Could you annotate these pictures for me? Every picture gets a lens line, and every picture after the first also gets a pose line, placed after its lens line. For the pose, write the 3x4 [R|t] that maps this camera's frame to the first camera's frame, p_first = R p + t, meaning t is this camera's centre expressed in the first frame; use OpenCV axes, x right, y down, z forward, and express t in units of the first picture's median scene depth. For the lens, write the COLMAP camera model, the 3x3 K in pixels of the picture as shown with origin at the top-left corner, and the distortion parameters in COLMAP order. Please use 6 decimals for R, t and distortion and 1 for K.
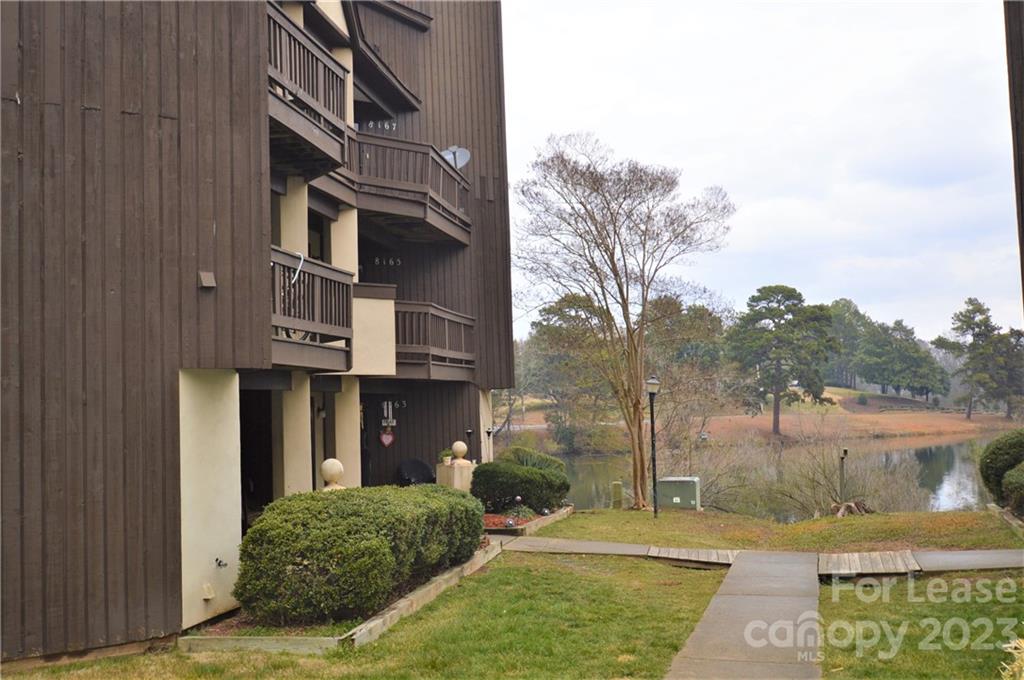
lens RADIAL K [[1050.8, 0, 511.5], [0, 1050.8, 340.5], [0, 0, 1]] dist [-0.002366, 0.000000]
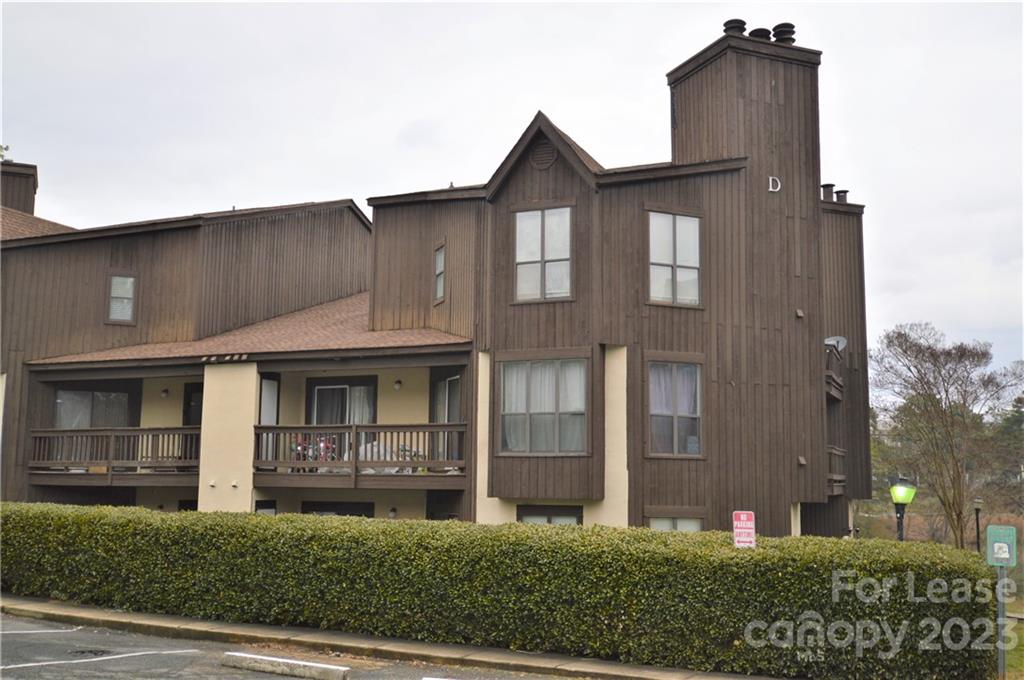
lens RADIAL K [[1050.8, 0, 510.1], [0, 1050.8, 343.3], [0, 0, 1]] dist [-0.002366, 0.000000]
pose [[0.976504, 0.017178, -0.214812, -0.413307], [-0.032004, 0.997324, -0.065731, -0.135952], [0.213108, 0.071061, 0.974441, -1.229631]]
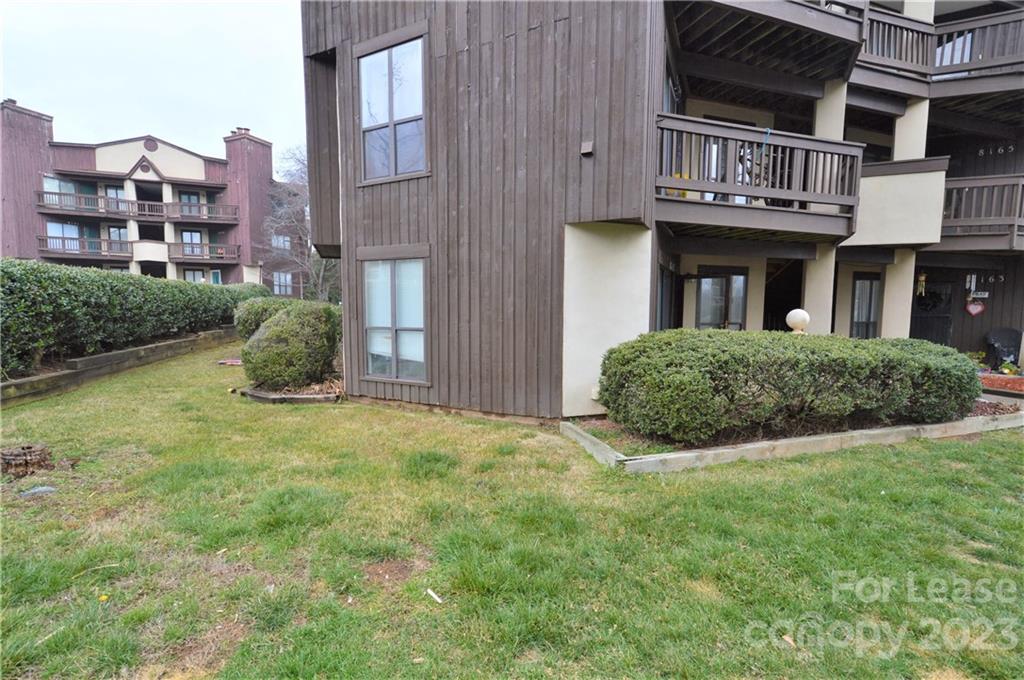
lens RADIAL K [[448.1, 0, 509.4], [0, 448.1, 346.8], [0, 0, 1]] dist [0.004371, -0.001246]
pose [[0.487912, 0.106587, -0.866361, 0.147828], [0.039210, 0.988839, 0.143737, 0.093541], [0.872012, -0.104101, 0.478287, 0.641627]]
